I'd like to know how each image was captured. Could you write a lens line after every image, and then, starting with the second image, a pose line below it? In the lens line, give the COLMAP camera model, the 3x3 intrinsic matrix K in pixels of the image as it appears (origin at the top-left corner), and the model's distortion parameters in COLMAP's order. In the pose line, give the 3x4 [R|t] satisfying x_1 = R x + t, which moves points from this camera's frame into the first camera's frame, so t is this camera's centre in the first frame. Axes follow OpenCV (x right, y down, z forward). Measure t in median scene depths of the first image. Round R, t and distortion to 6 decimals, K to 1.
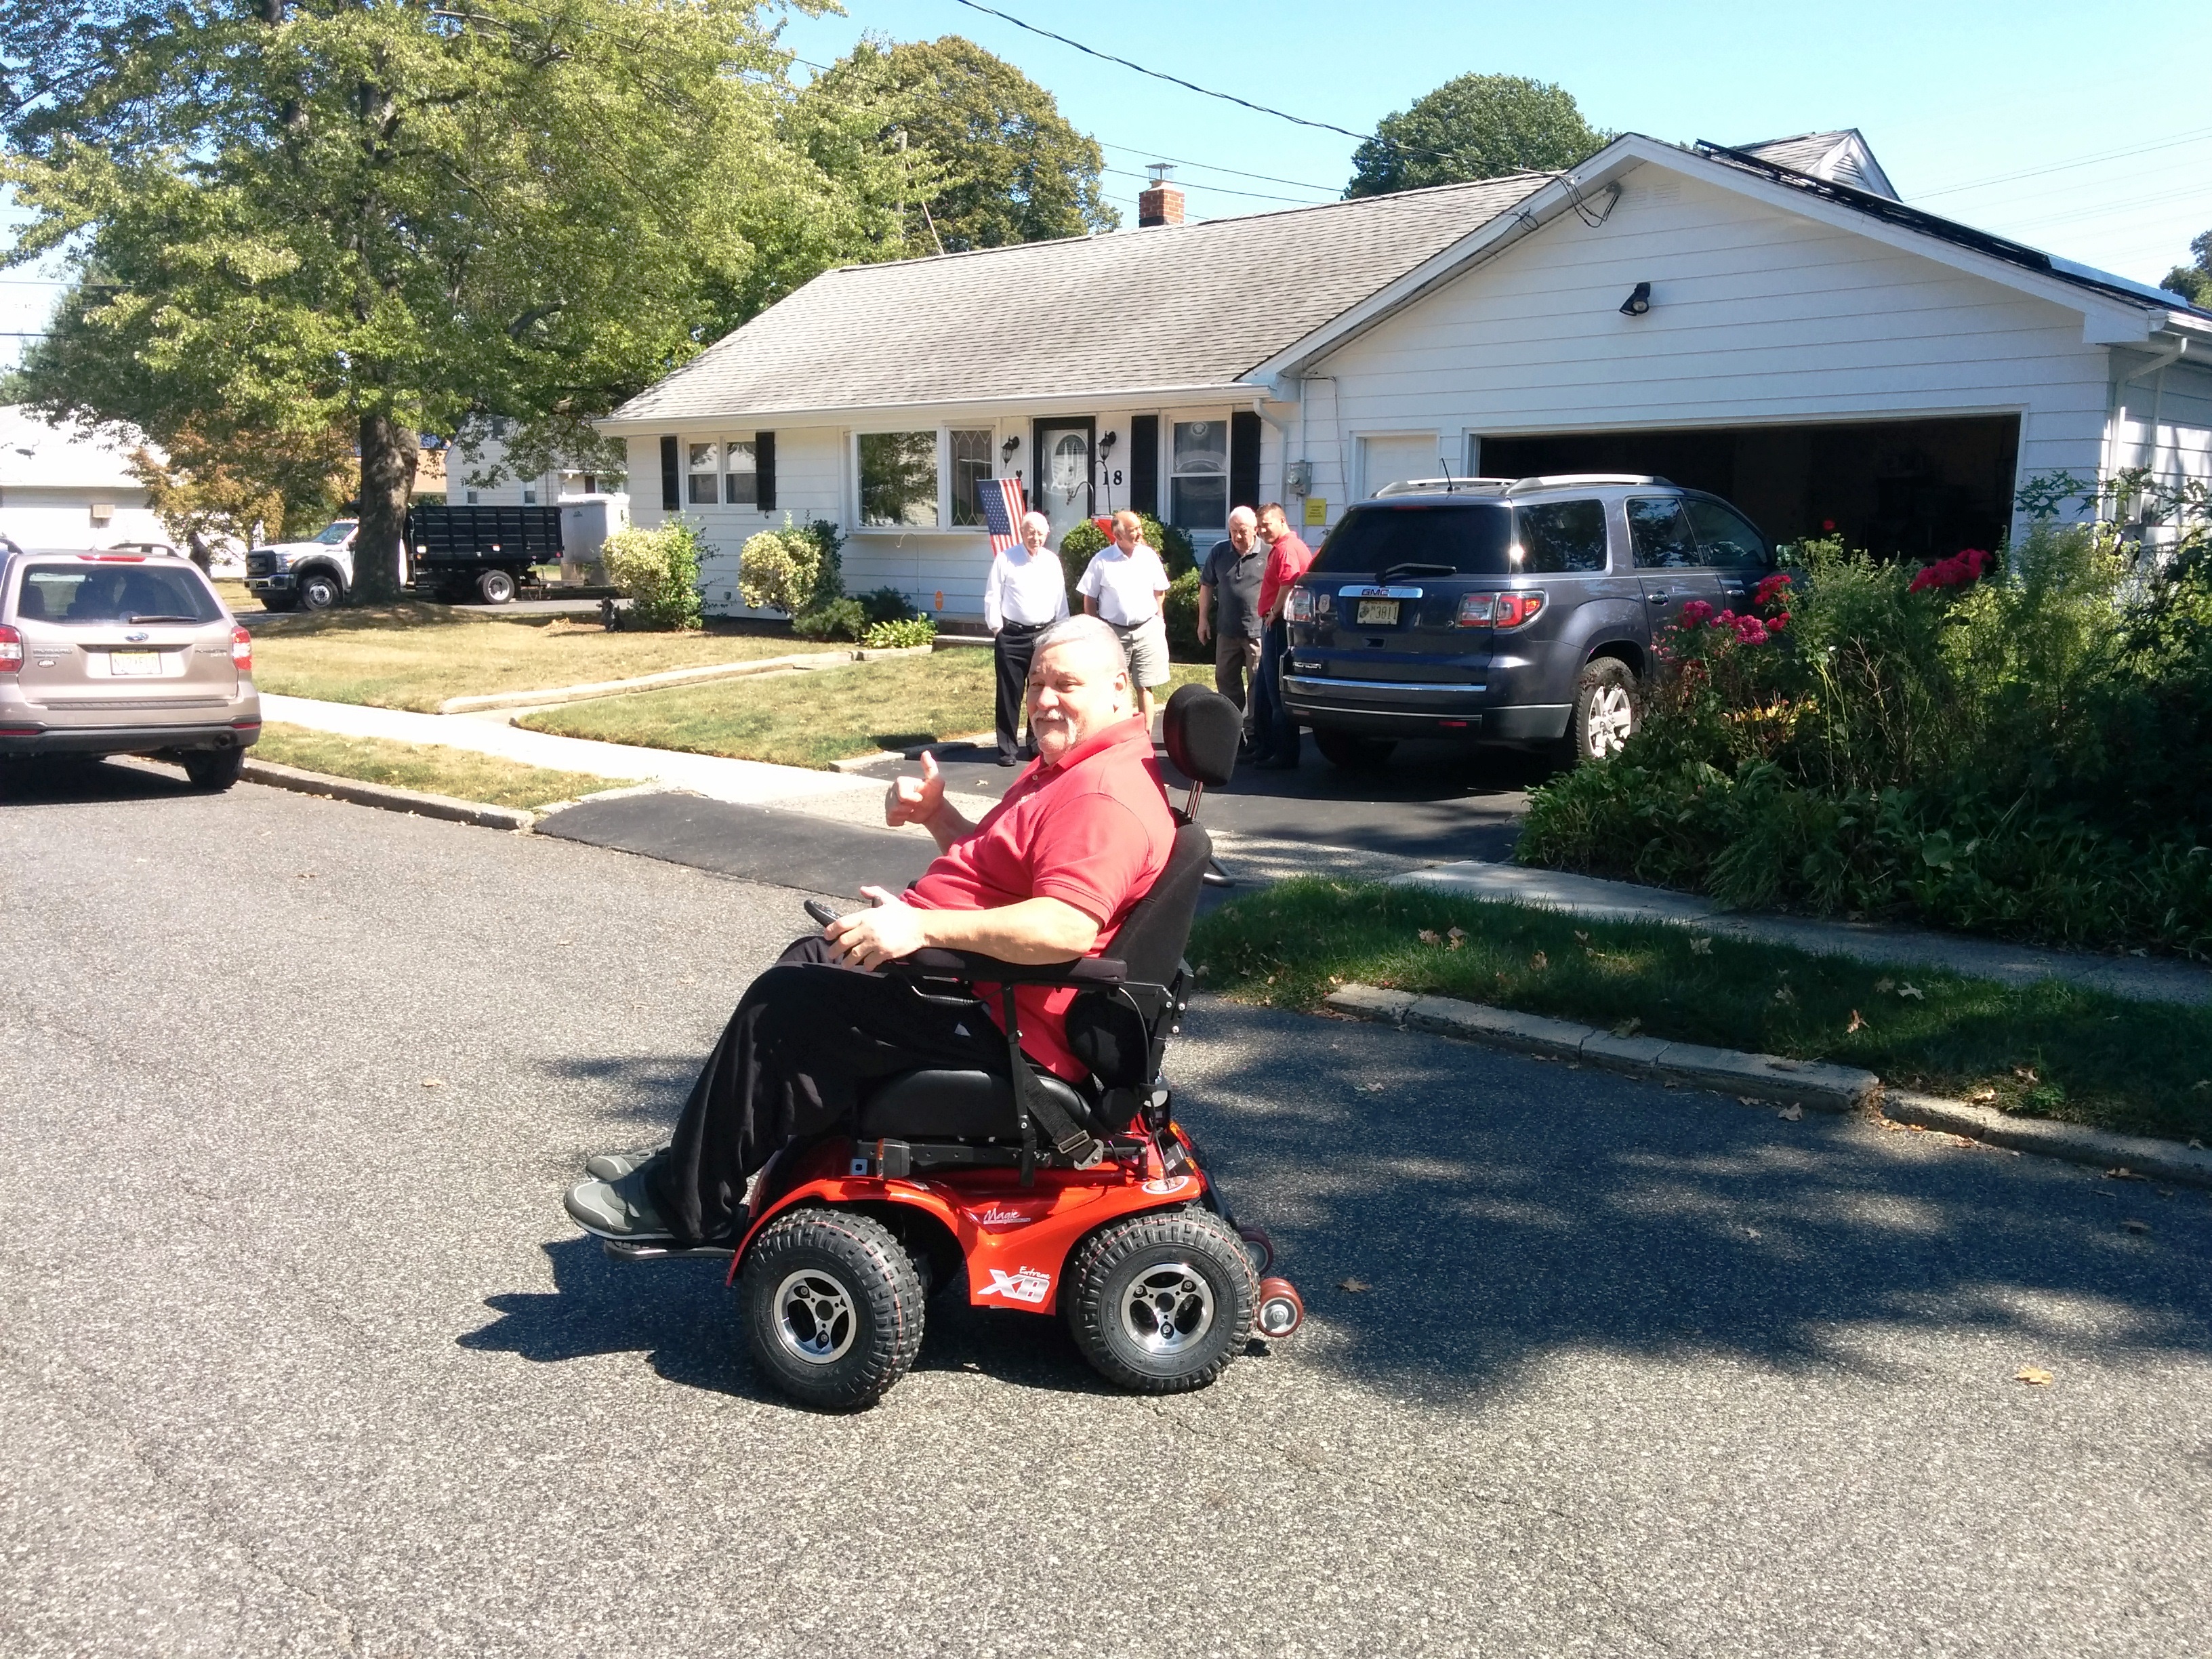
lens RADIAL K [[1947.0, 0, 1114.6], [0, 1947.0, 820.1], [0, 0, 1]] dist [0.086437, -0.131488]
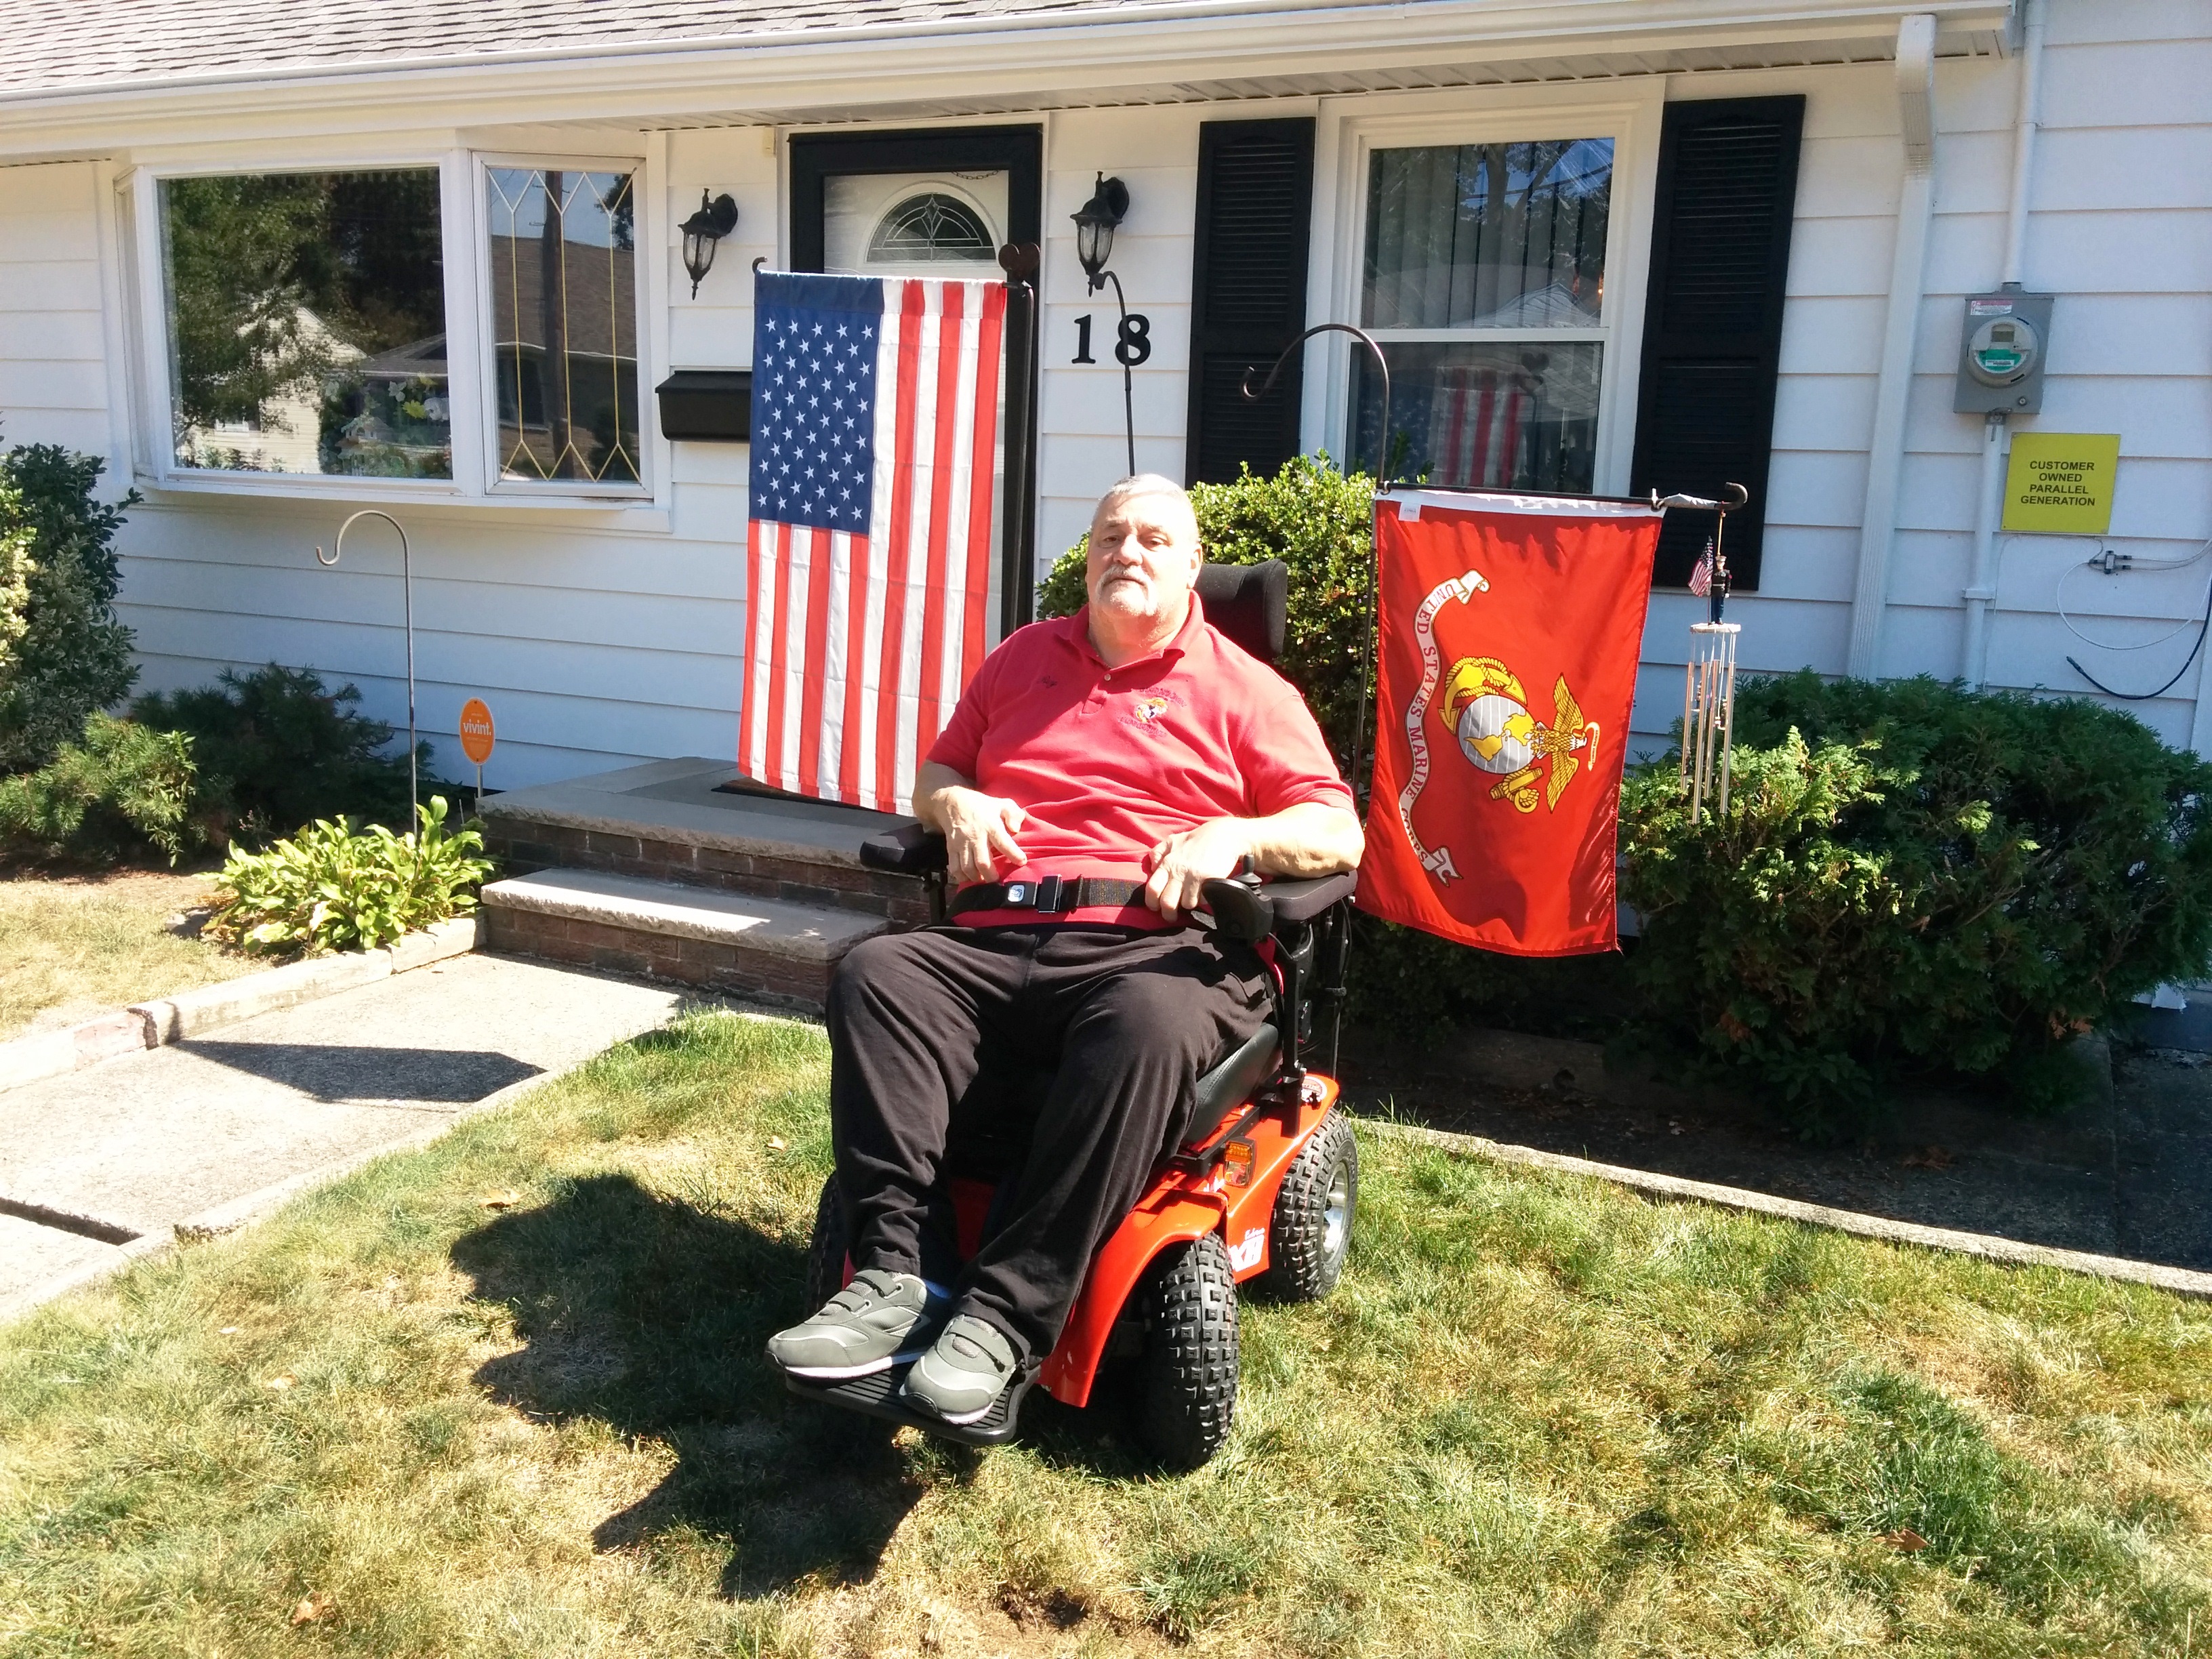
lens RADIAL K [[1947.0, 0, 1114.6], [0, 1947.0, 820.1], [0, 0, 1]] dist [0.086437, -0.131488]
pose [[0.955139, -0.029801, 0.294655, -0.091215], [0.017857, 0.998909, 0.043145, -0.118156], [-0.295619, -0.035948, 0.954629, 0.730324]]
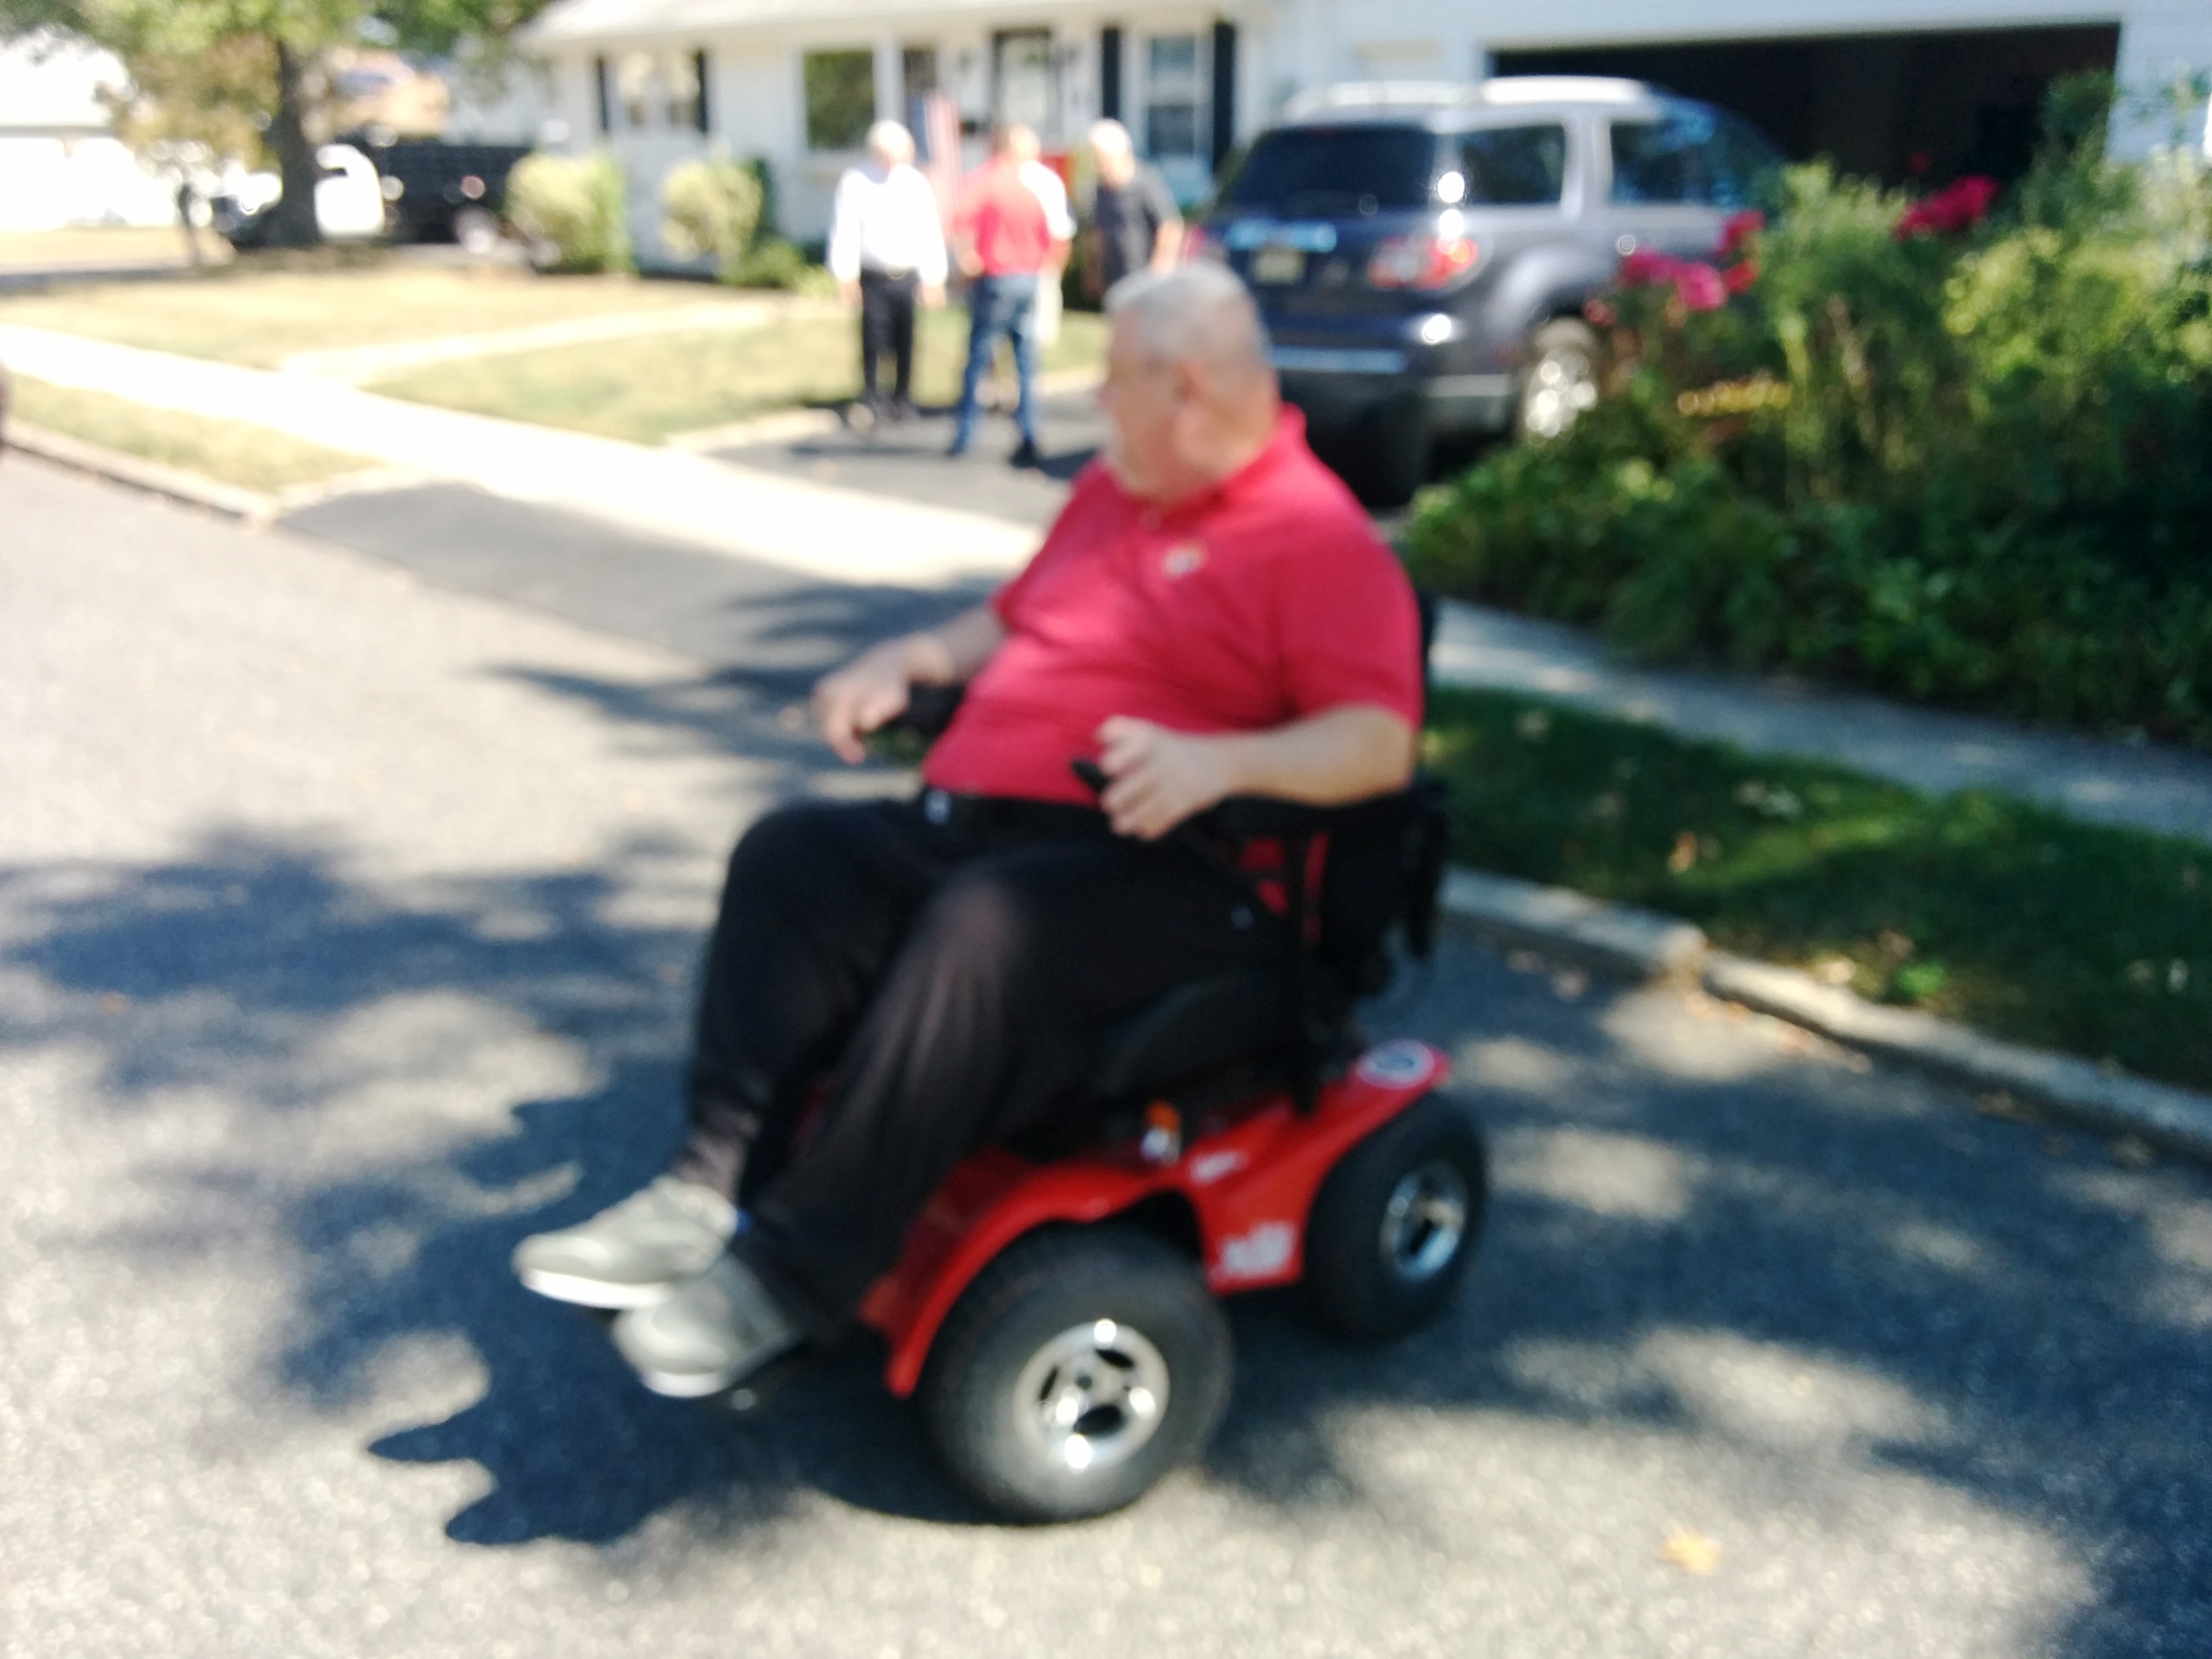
lens RADIAL K [[2002.4, 0, 1106.0], [0, 2002.4, 829.5], [0, 0, 1]] dist [0.013574, 0.005648]
pose [[0.998736, 0.020090, -0.046065, 0.060924], [-0.012060, 0.985645, 0.168398, -0.008164], [0.048787, -0.167629, 0.984642, 0.081939]]
